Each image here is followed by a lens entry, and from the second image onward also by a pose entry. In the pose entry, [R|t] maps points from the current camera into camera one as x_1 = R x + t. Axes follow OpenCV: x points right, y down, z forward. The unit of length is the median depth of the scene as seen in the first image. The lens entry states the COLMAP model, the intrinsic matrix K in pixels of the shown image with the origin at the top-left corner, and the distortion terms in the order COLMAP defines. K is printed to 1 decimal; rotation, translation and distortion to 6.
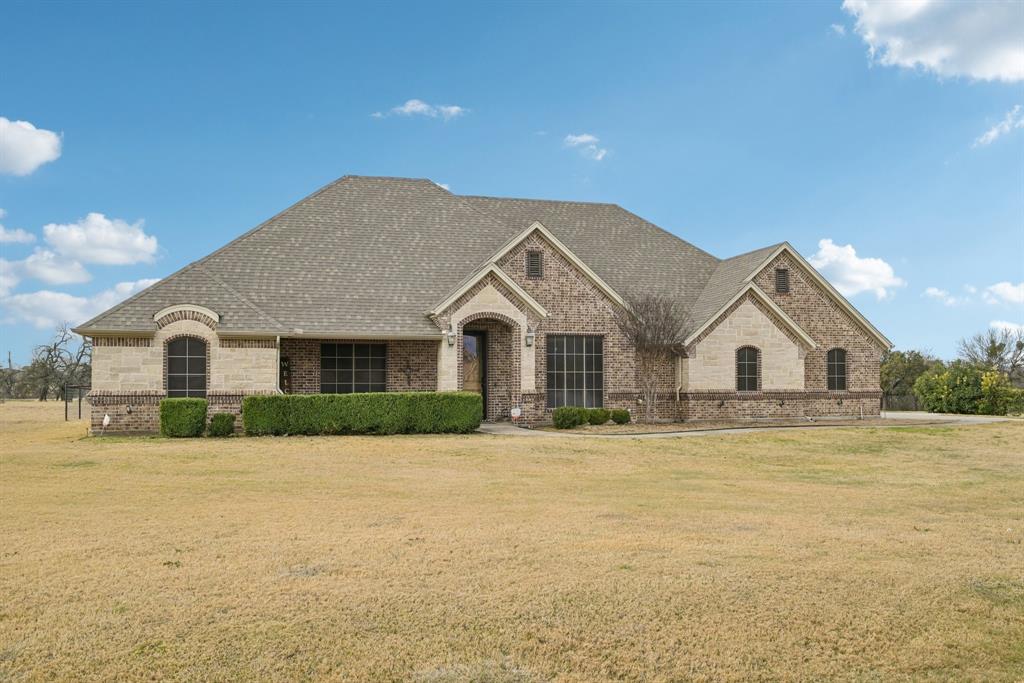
lens RADIAL K [[873.5, 0, 512.0], [0, 873.5, 341.5], [0, 0, 1]] dist [-0.072541, -0.000237]
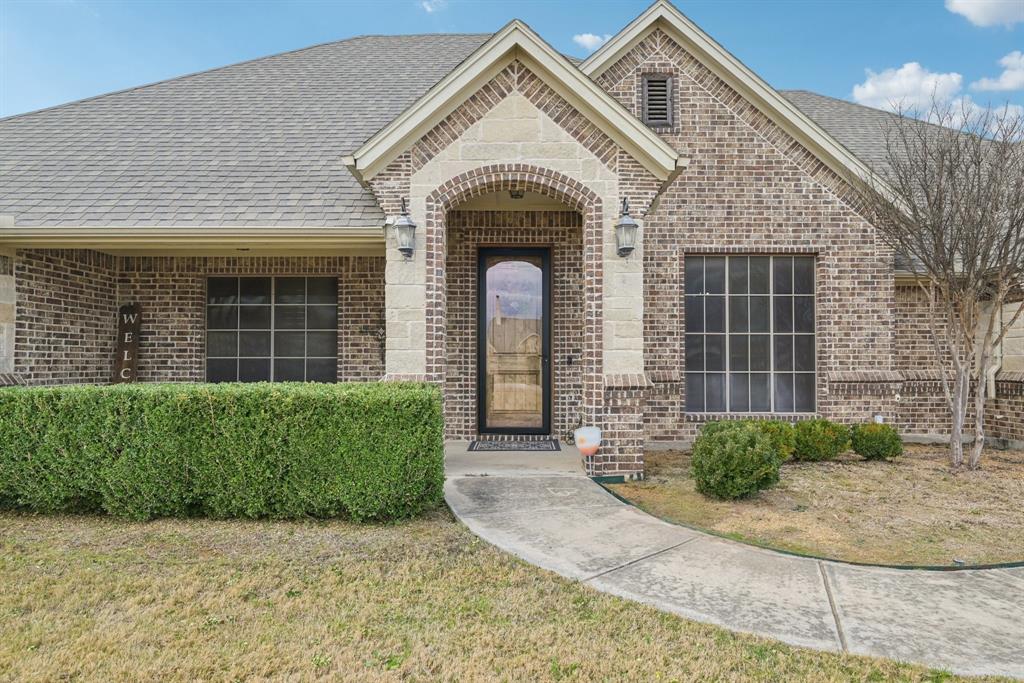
lens RADIAL K [[610.2, 0, 515.5], [0, 610.2, 349.9], [0, 0, 1]] dist [0.001968, 0.000221]
pose [[0.966220, -0.001936, -0.257711, 0.036727], [0.010010, 0.999499, 0.030021, 0.033243], [0.257524, -0.031586, 0.965756, 0.672878]]
